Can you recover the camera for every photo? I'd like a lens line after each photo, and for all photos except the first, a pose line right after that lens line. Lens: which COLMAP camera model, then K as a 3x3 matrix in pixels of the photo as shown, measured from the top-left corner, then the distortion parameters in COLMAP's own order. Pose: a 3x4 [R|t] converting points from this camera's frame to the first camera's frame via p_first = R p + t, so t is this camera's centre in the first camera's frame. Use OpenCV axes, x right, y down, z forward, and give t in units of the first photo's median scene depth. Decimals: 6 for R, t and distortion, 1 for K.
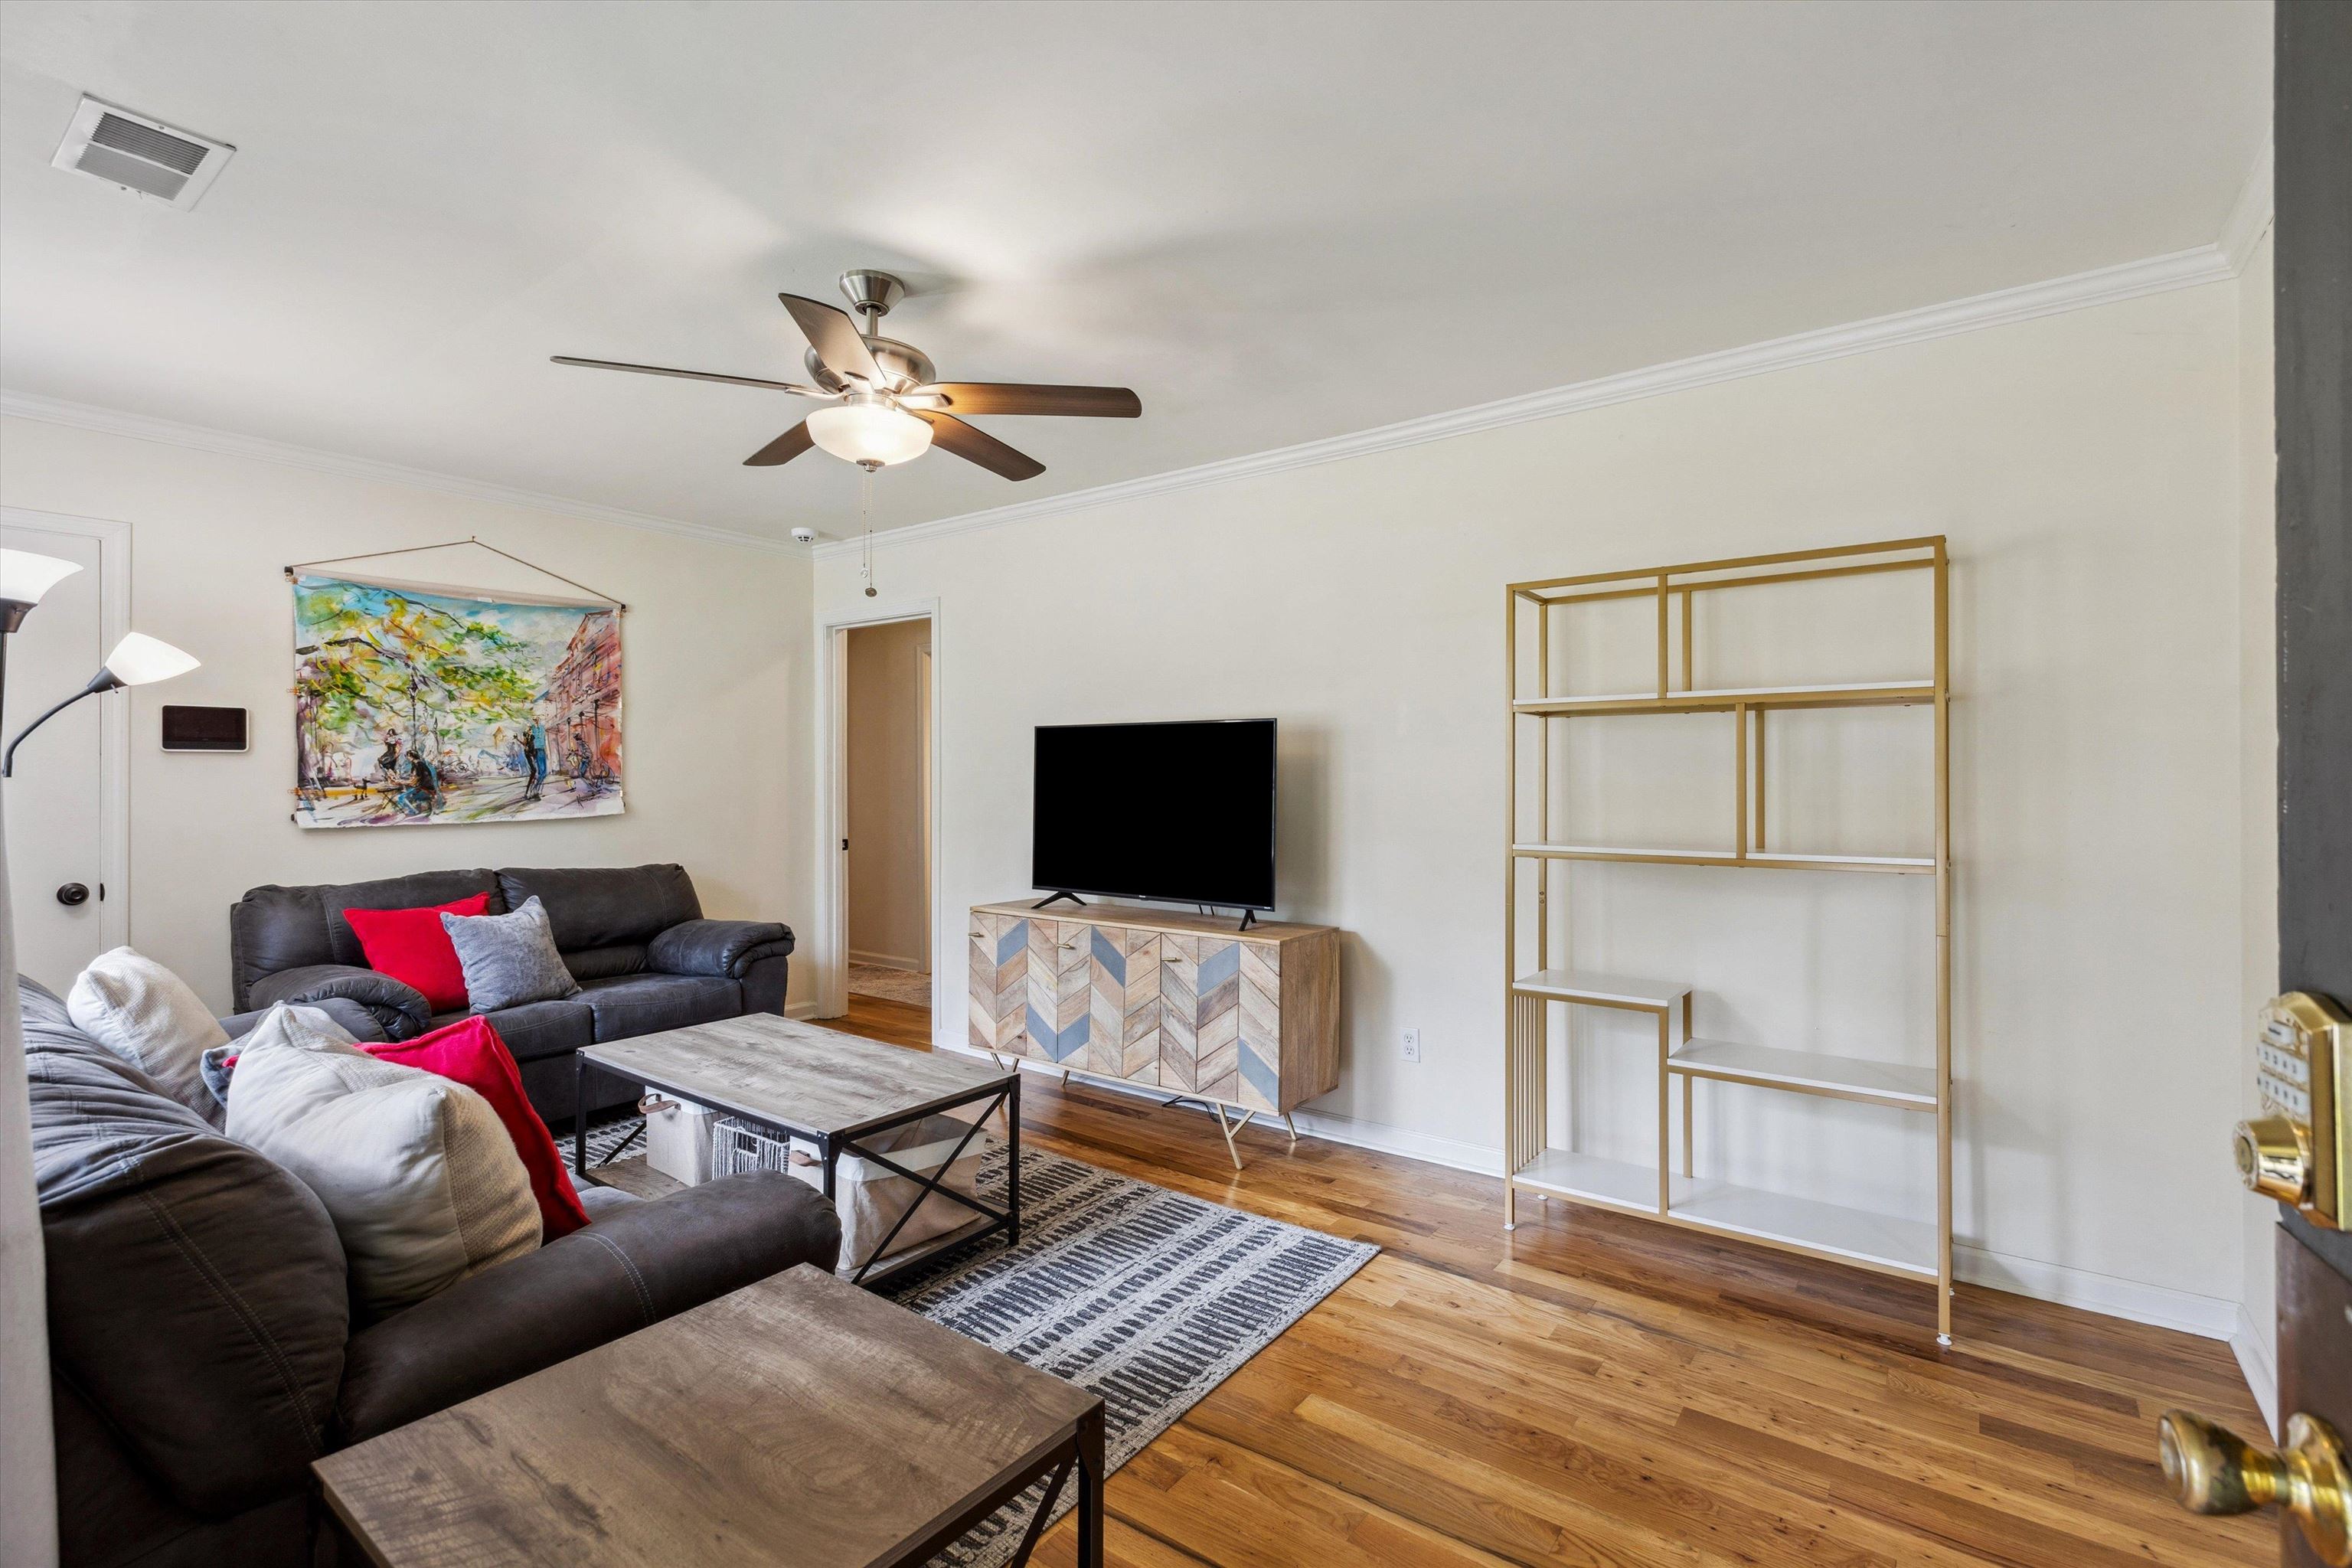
lens RADIAL K [[1076.5, 0, 1181.2], [0, 1076.5, 773.7], [0, 0, 1]] dist [0.009624, -0.000392]
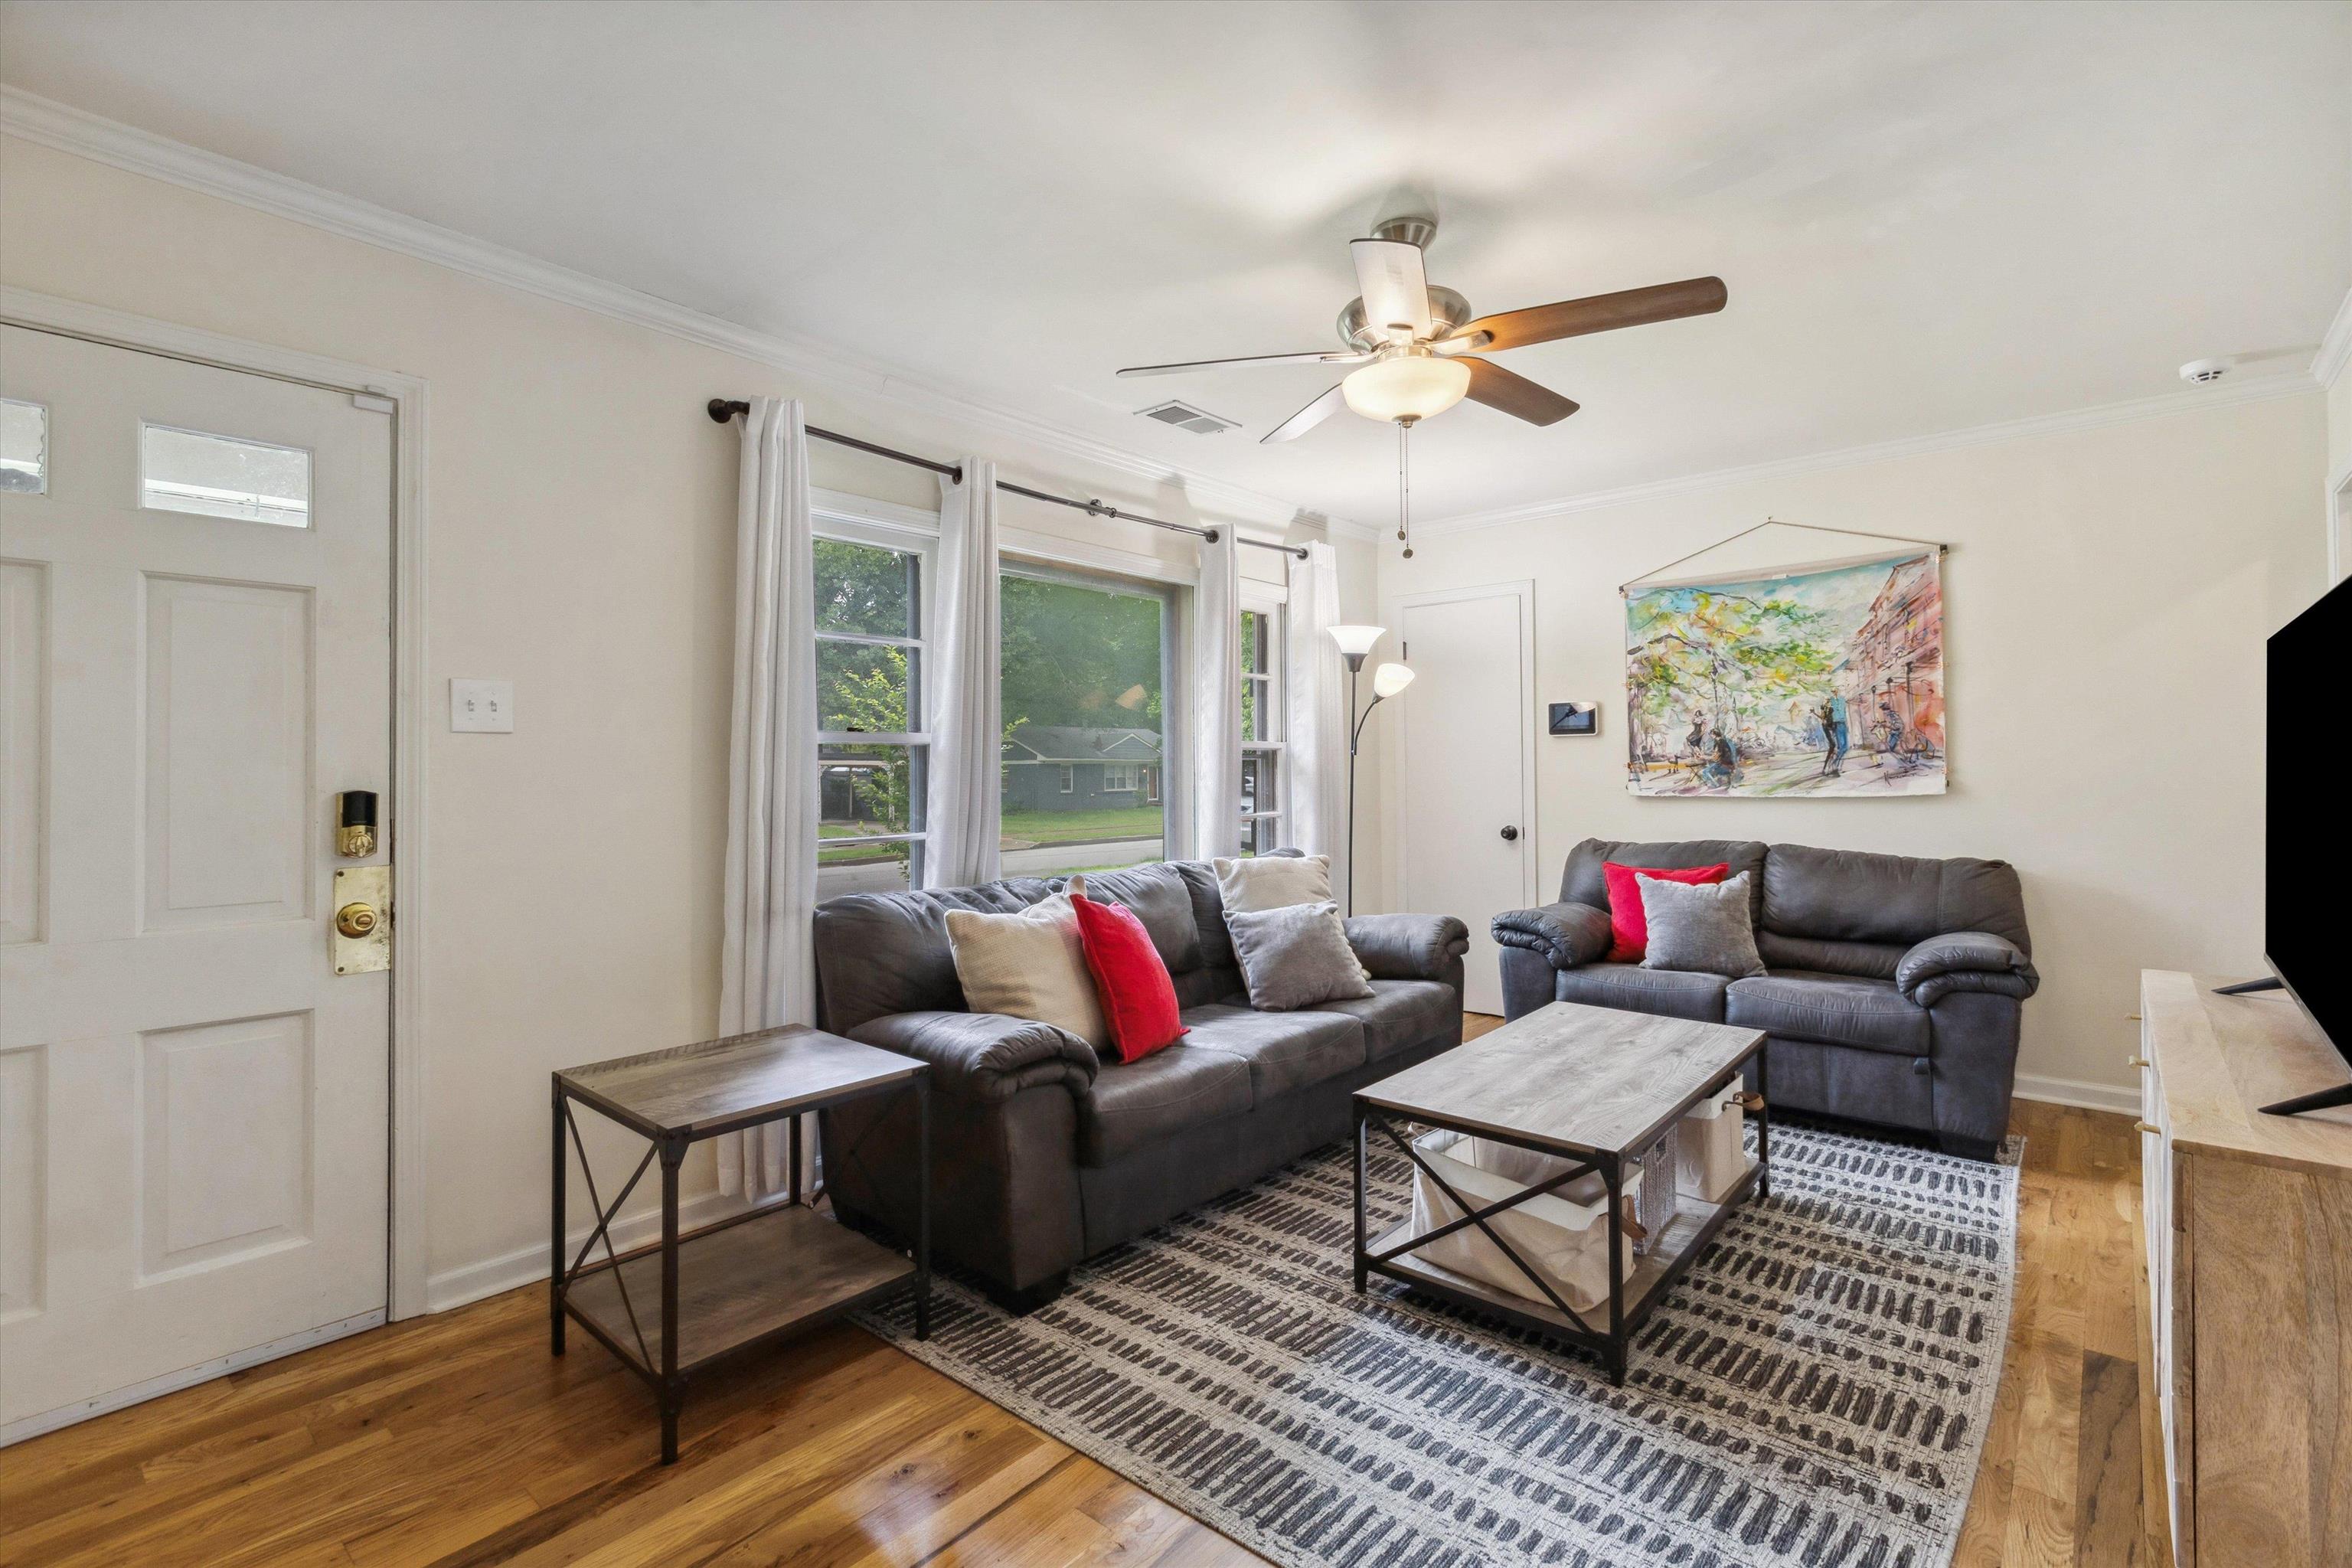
lens RADIAL K [[1067.9, 0, 1168.0], [0, 1067.9, 763.1], [0, 0, 1]] dist [-0.000133, -0.000263]
pose [[-0.083687, -0.001410, -0.996491, 0.418824], [0.008434, 0.999962, -0.002124, 0.010953], [0.996456, -0.008582, -0.083672, 0.541266]]
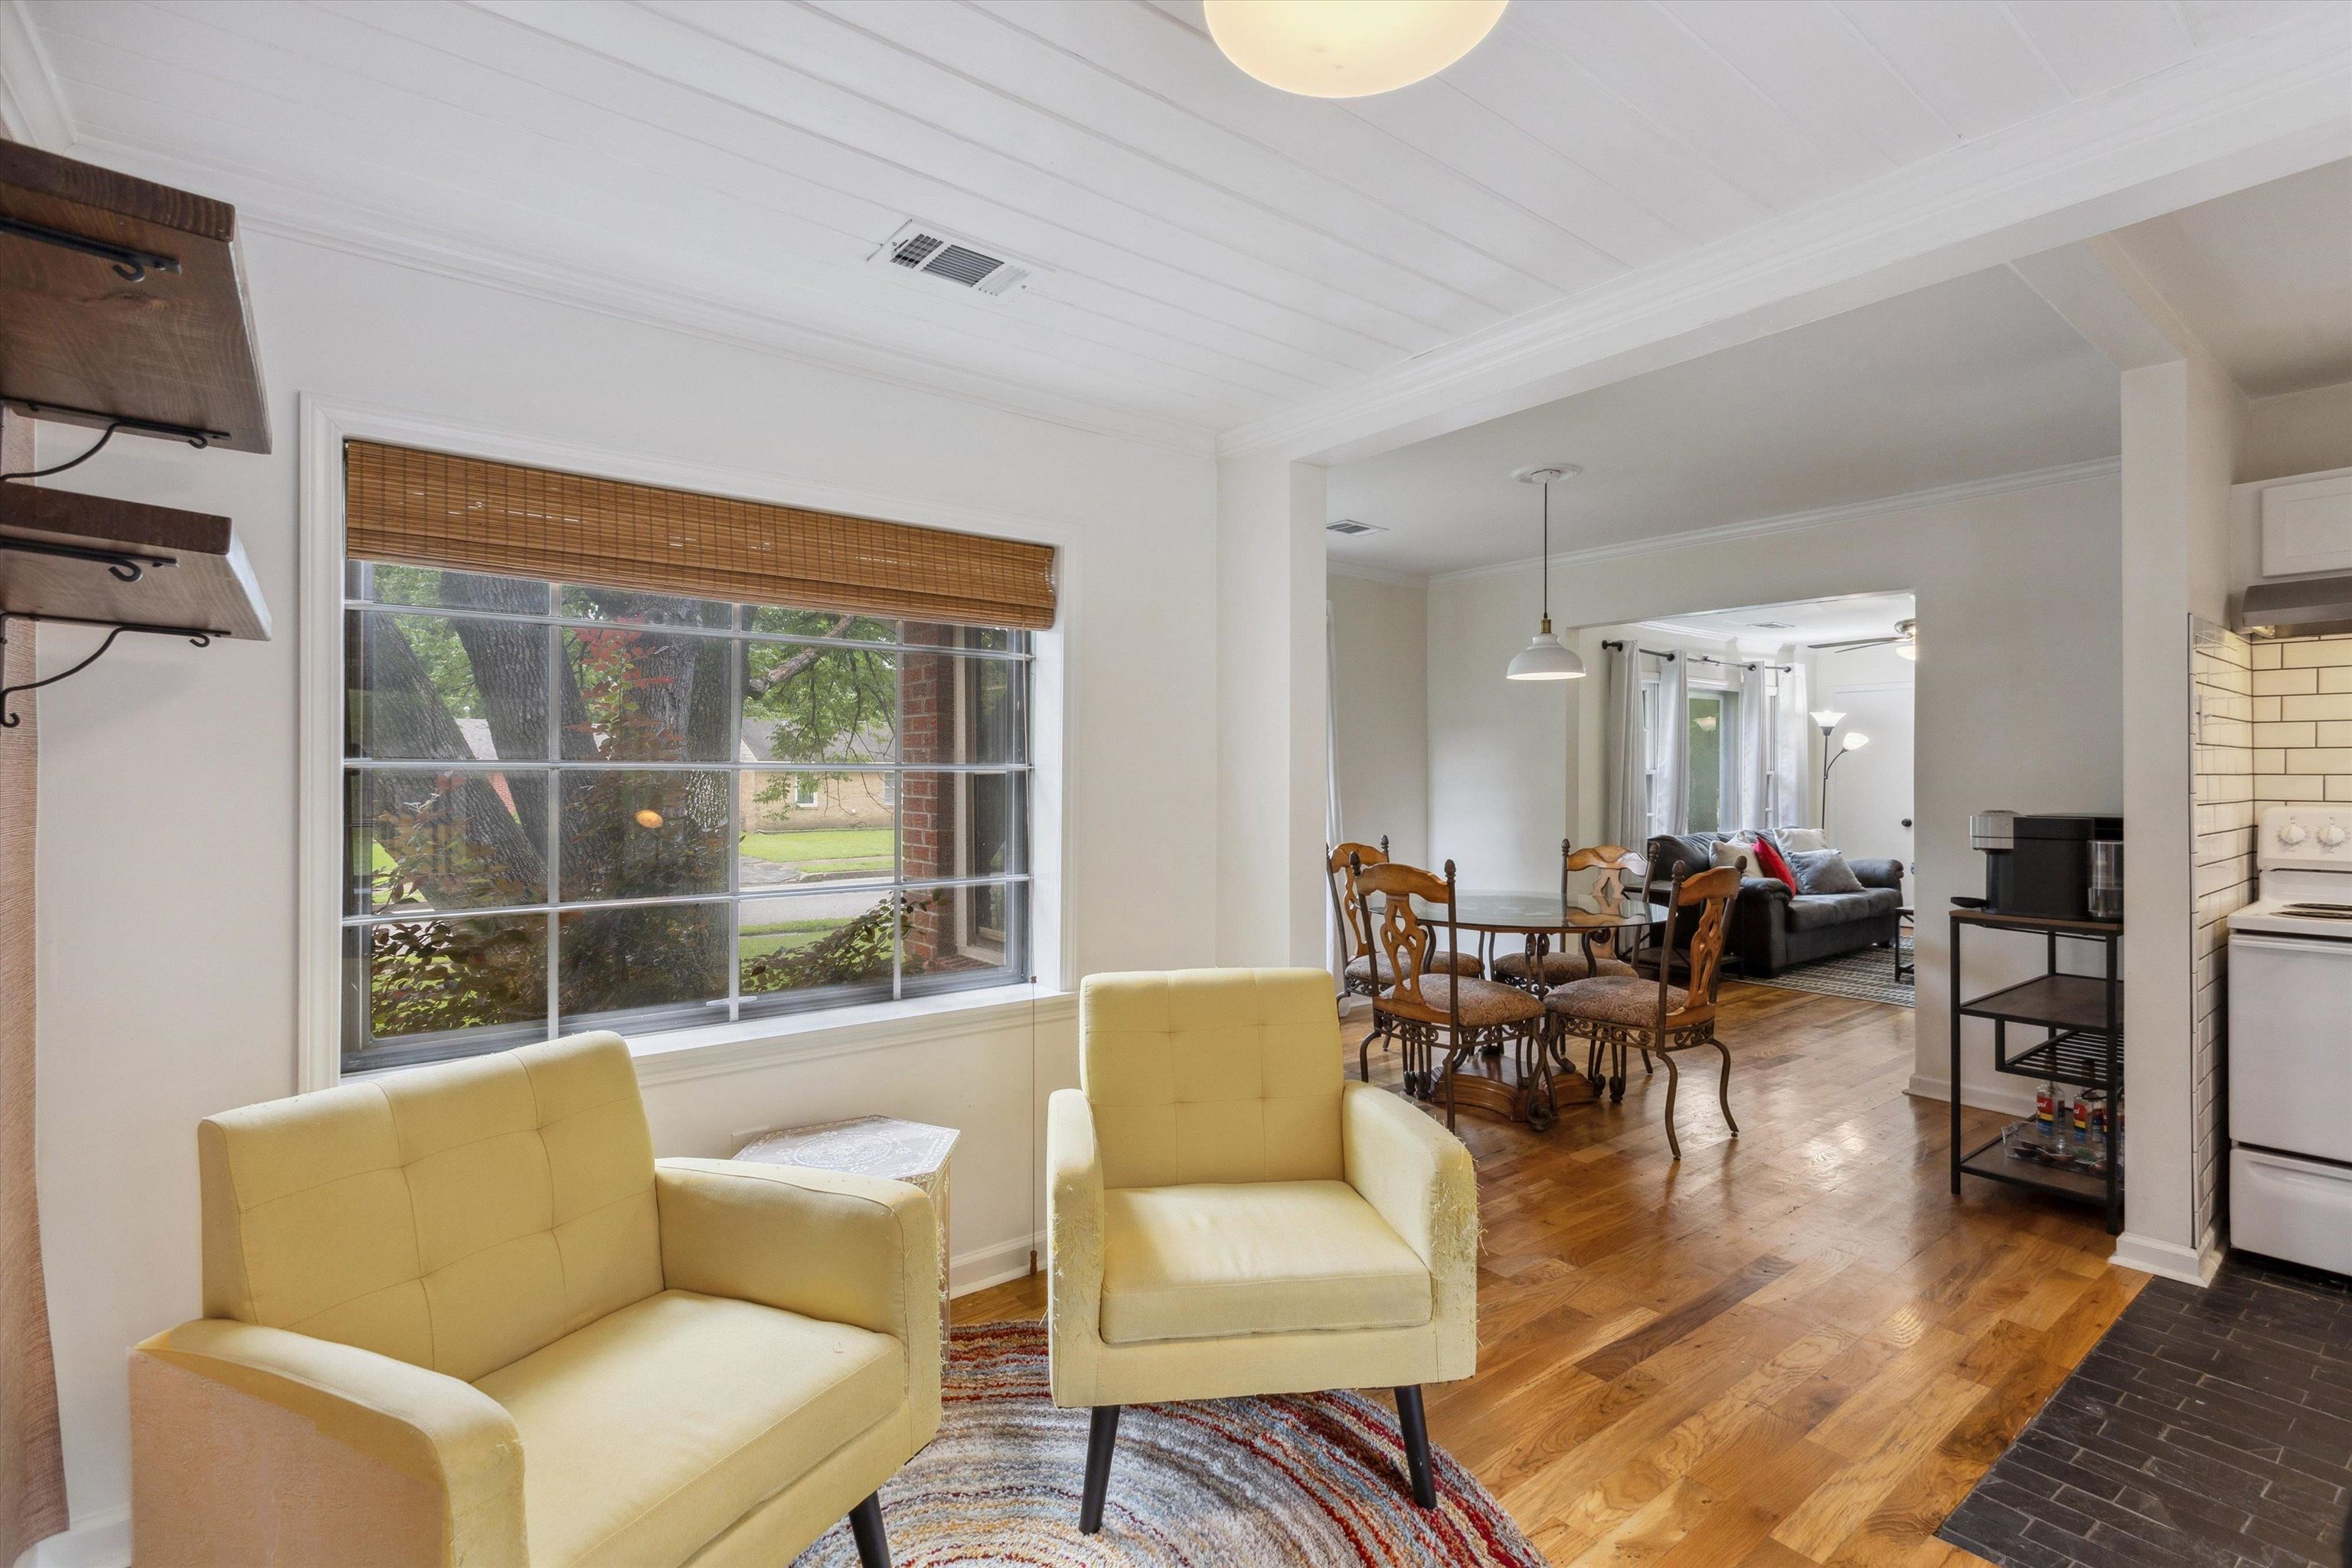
lens RADIAL K [[1076.5, 0, 1181.2], [0, 1076.5, 773.7], [0, 0, 1]] dist [0.009624, -0.000392]
pose [[-0.261418, 0.001412, -0.965225, 1.706242], [0.000731, 0.999999, 0.001265, -0.012031], [0.965225, -0.000374, -0.261419, -0.035542]]
